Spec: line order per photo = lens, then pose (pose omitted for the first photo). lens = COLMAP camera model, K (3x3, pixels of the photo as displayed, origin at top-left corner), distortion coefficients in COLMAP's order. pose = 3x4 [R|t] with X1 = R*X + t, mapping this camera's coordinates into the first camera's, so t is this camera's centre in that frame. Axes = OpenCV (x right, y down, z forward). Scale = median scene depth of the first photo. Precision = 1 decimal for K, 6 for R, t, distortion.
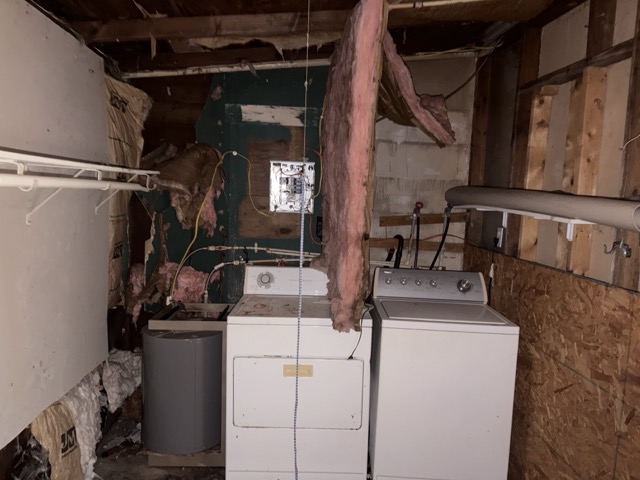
lens RADIAL K [[499.9, 0, 321.4], [0, 499.9, 243.3], [0, 0, 1]] dist [0.009048, 0.004019]
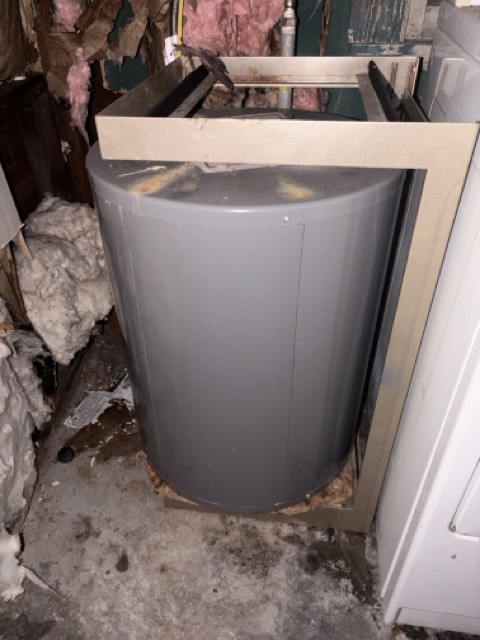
lens RADIAL K [[499.9, 0, 236.3], [0, 499.9, 322.2], [0, 0, 1]] dist [0.009048, 0.004019]
pose [[0.985222, 0.056110, -0.161831, -0.208261], [0.034737, 0.859732, 0.509563, 0.104231], [0.167723, -0.507654, 0.845078, 0.667205]]
